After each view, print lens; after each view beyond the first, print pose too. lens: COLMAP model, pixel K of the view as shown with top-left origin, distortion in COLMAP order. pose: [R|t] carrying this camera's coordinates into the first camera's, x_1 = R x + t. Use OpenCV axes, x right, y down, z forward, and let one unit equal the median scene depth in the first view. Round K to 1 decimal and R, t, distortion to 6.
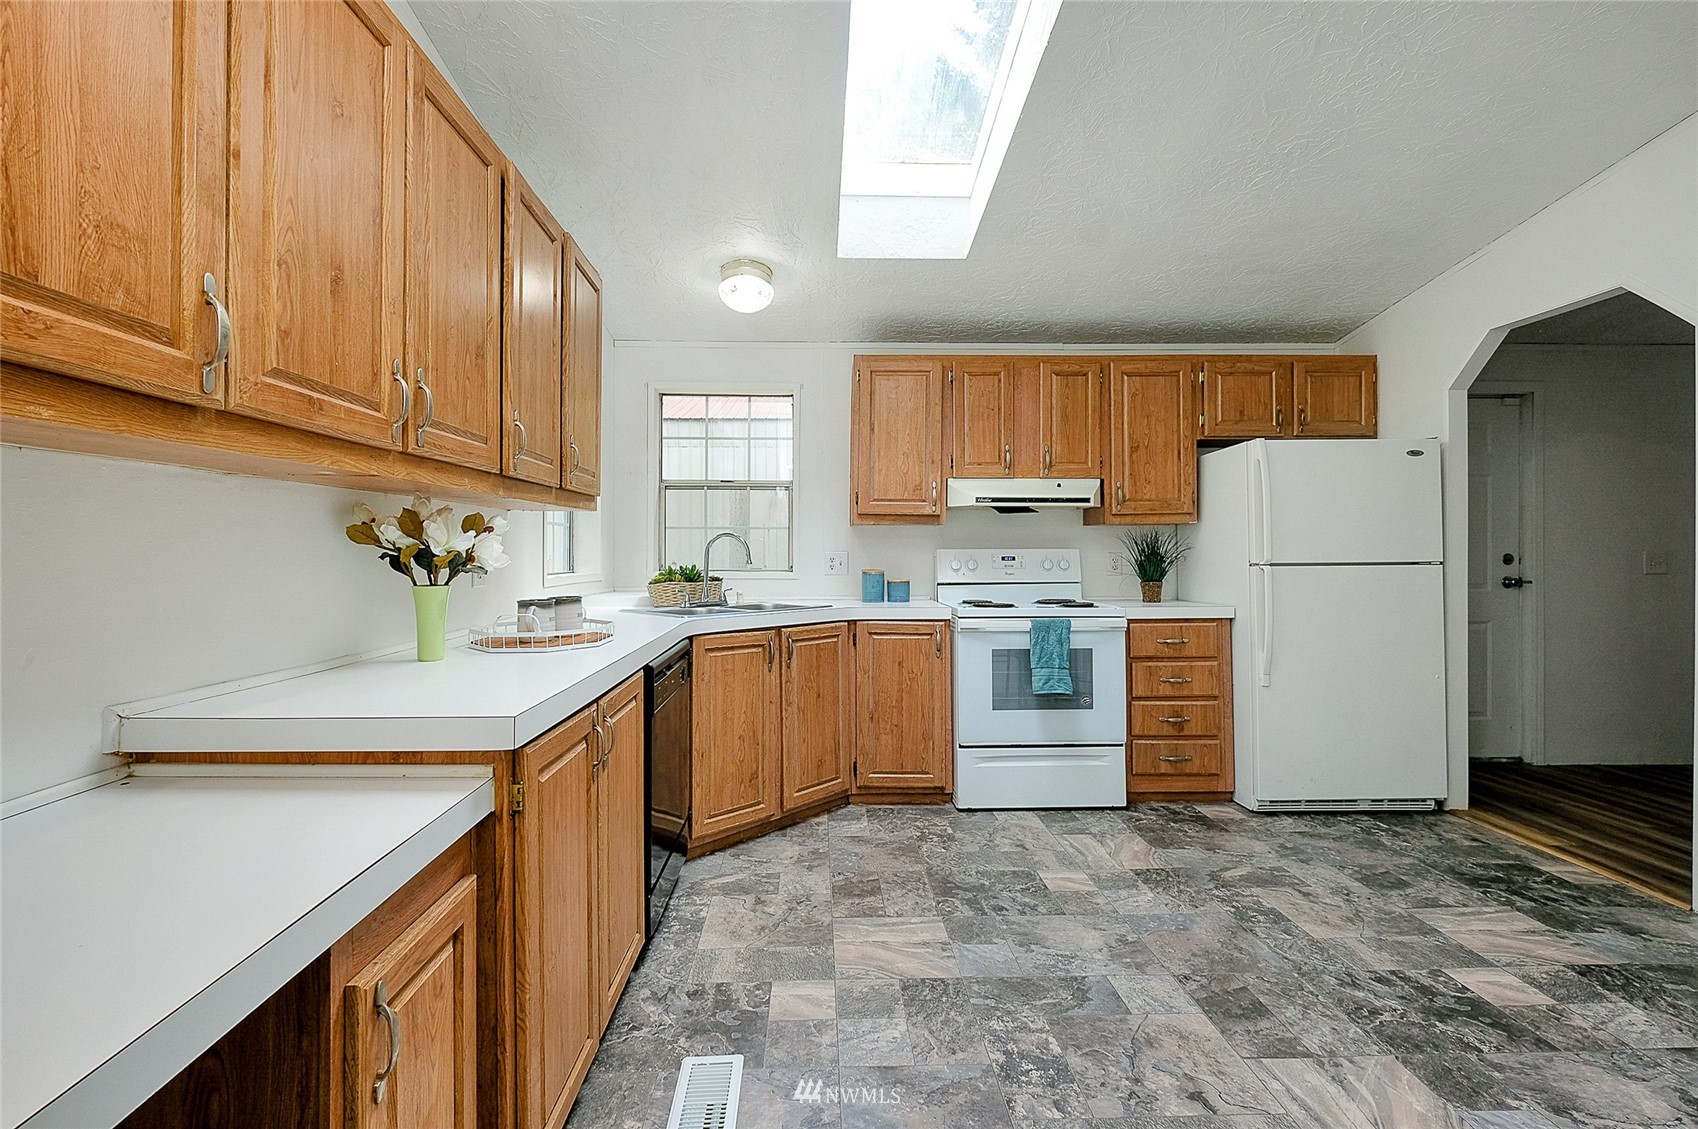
lens RADIAL K [[740.3, 0, 840.7], [0, 740.3, 555.2], [0, 0, 1]] dist [-0.000596, -0.000053]
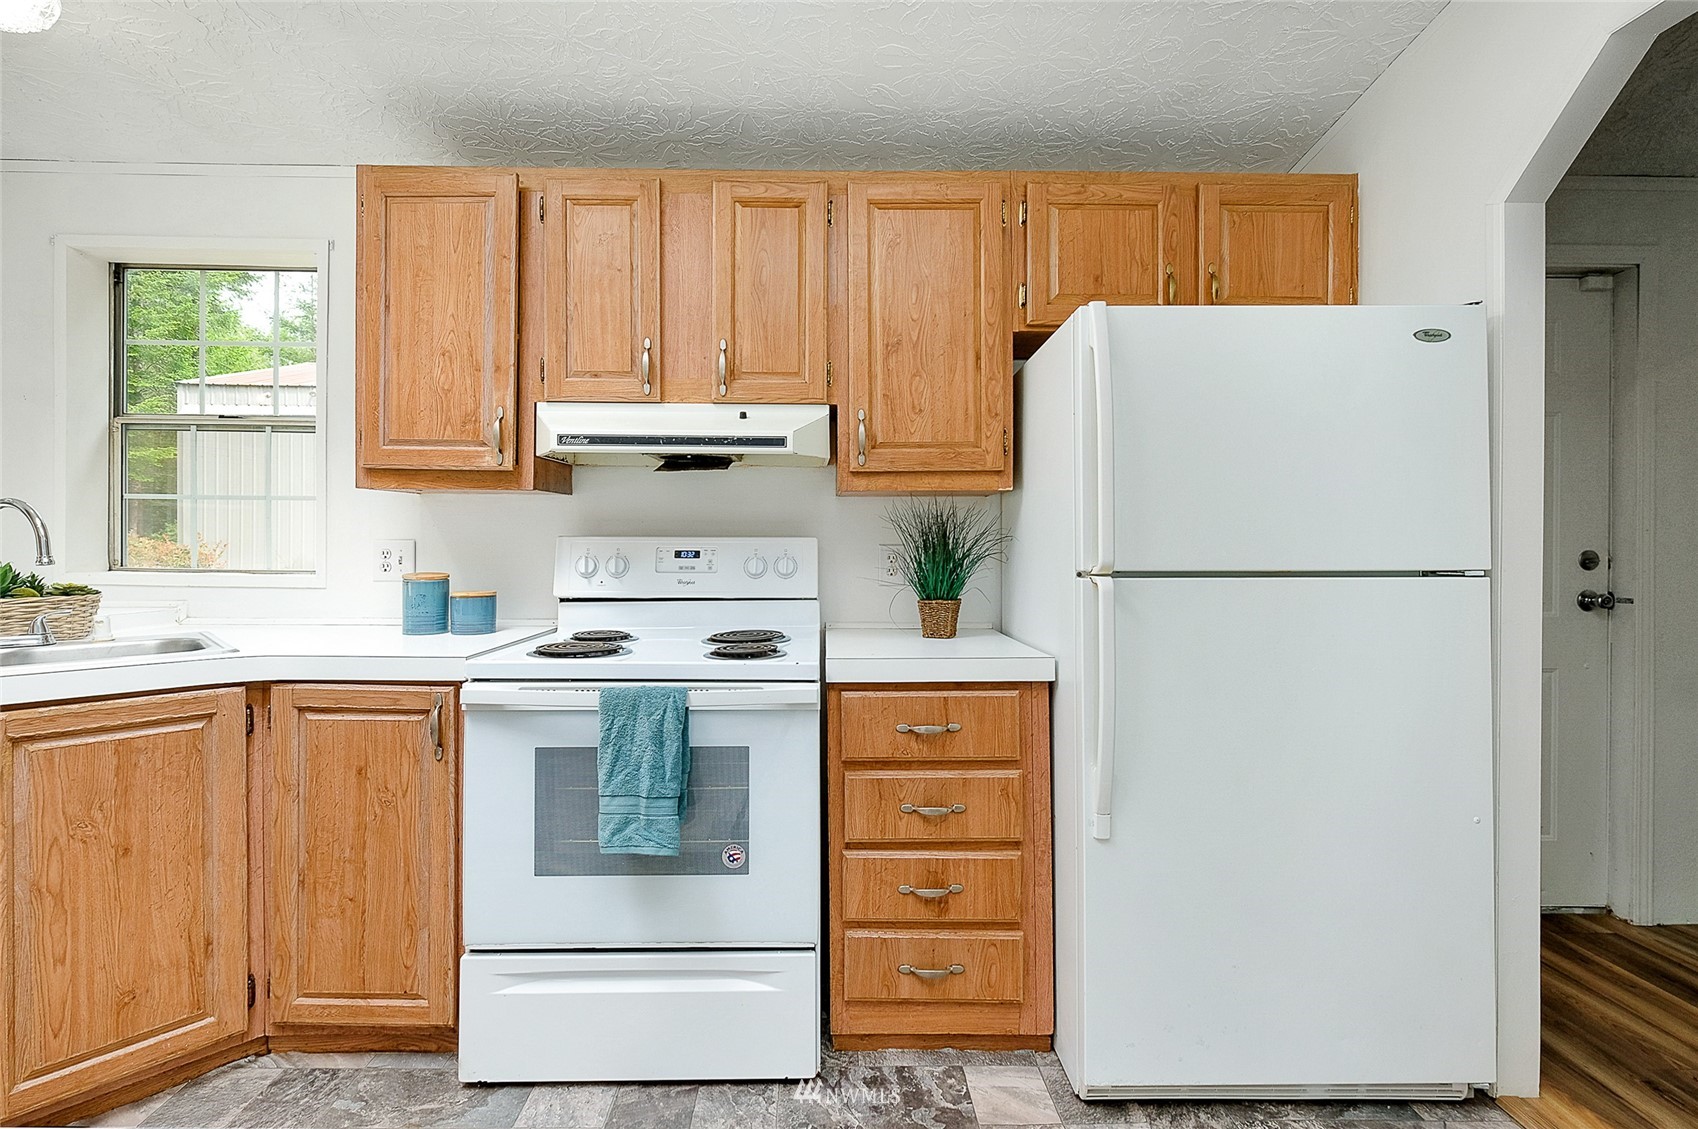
lens RADIAL K [[748.7, 0, 832.1], [0, 748.7, 544.4], [0, 0, 1]] dist [-0.002492, 0.000466]
pose [[0.999953, 0.006631, -0.007142, 0.393291], [-0.006619, 0.999976, 0.001796, -0.005429], [0.007153, -0.001749, 0.999973, 0.513964]]
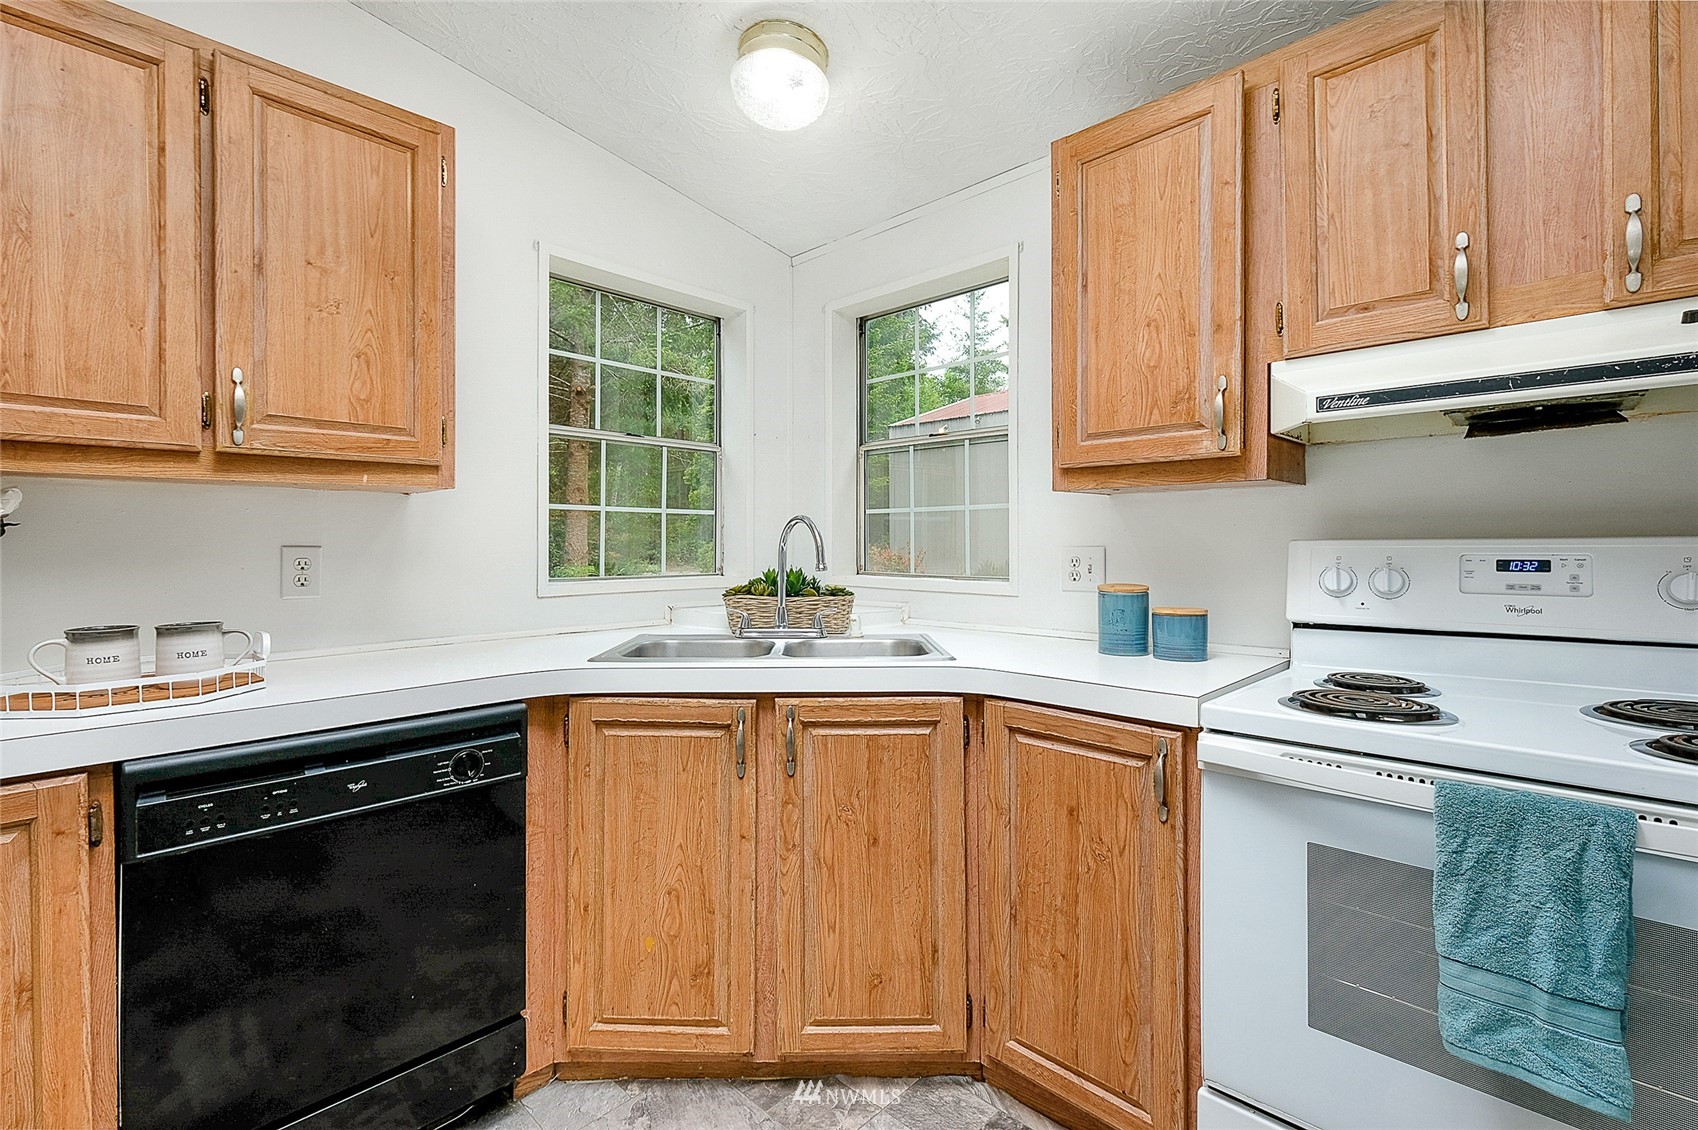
lens RADIAL K [[748.7, 0, 832.1], [0, 748.7, 544.9], [0, 0, 1]] dist [-0.002492, 0.000466]
pose [[0.695789, -0.003510, -0.718237, 0.294025], [0.000660, 0.999991, -0.004247, -0.004920], [0.718246, 0.002482, 0.695785, 0.604964]]
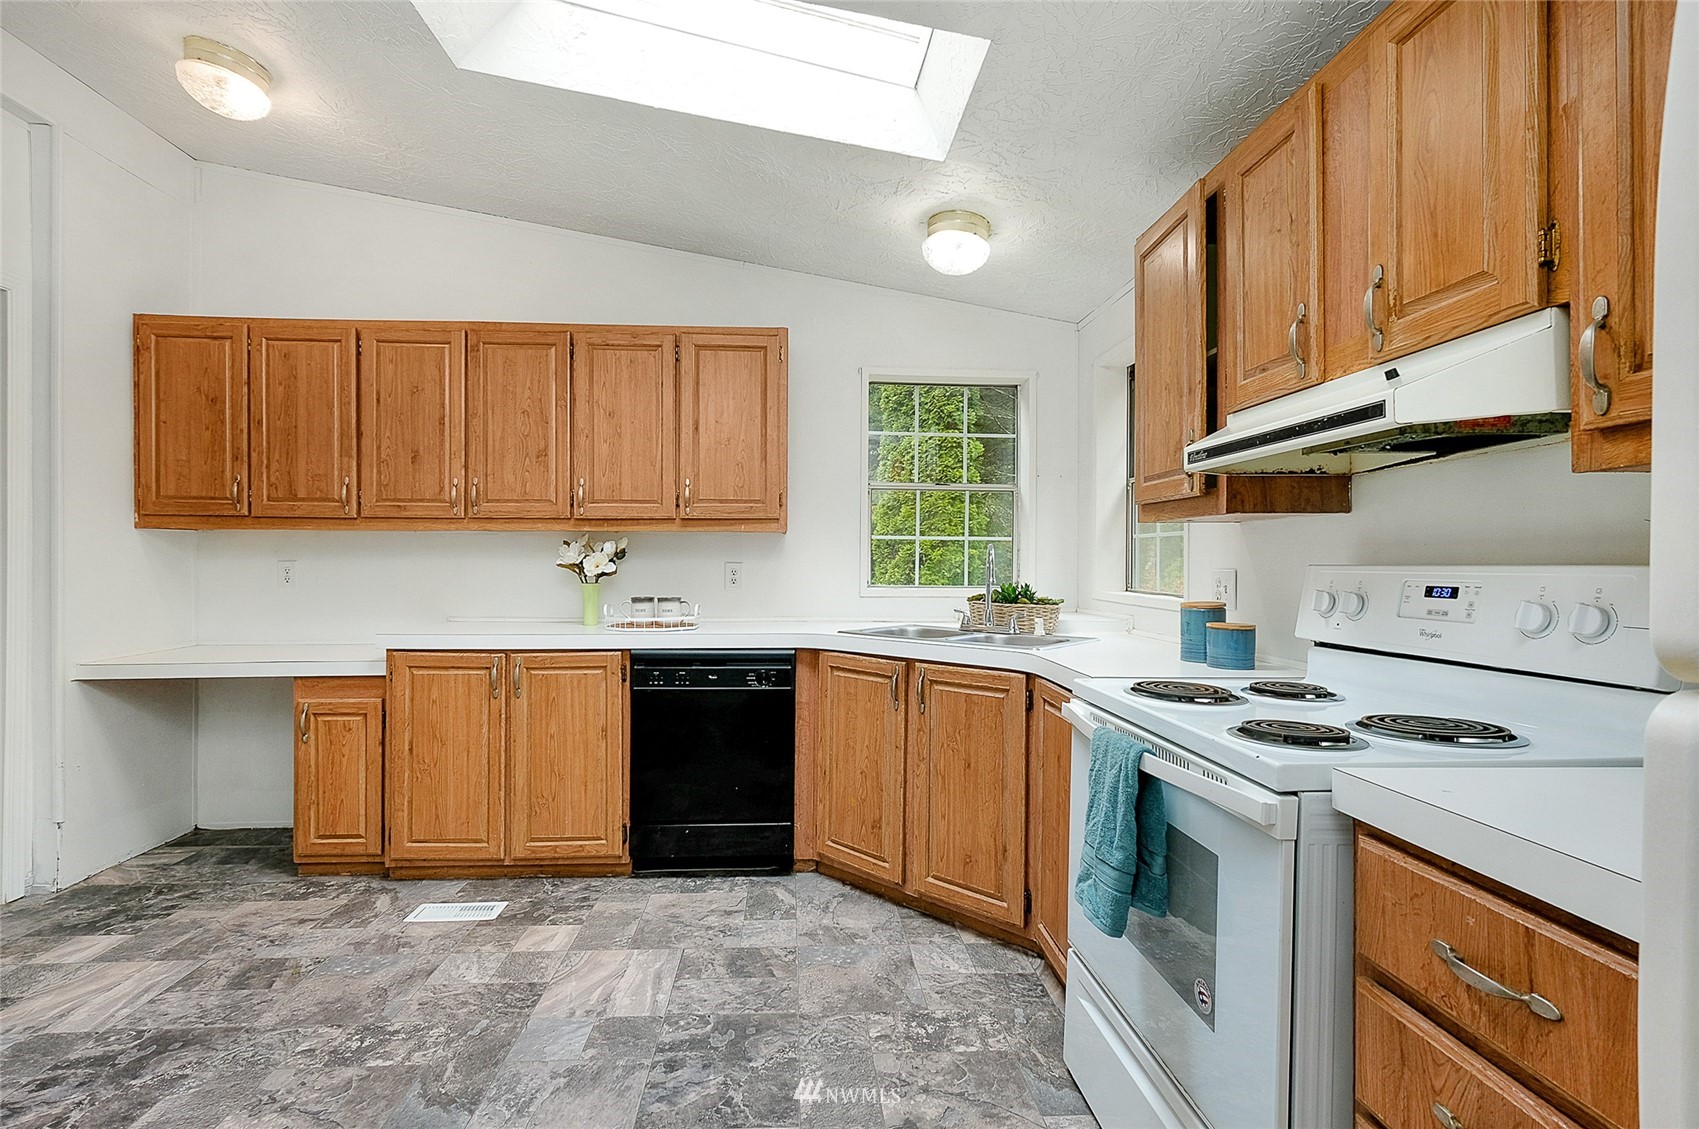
lens RADIAL K [[772.4, 0, 838.6], [0, 772.4, 564.3], [0, 0, 1]] dist [0.003279, 0.000575]
pose [[0.033602, 0.003370, -0.999430, 0.689479], [-0.010463, 0.999941, 0.003020, -0.008430], [0.999381, 0.010356, 0.033635, 0.806558]]
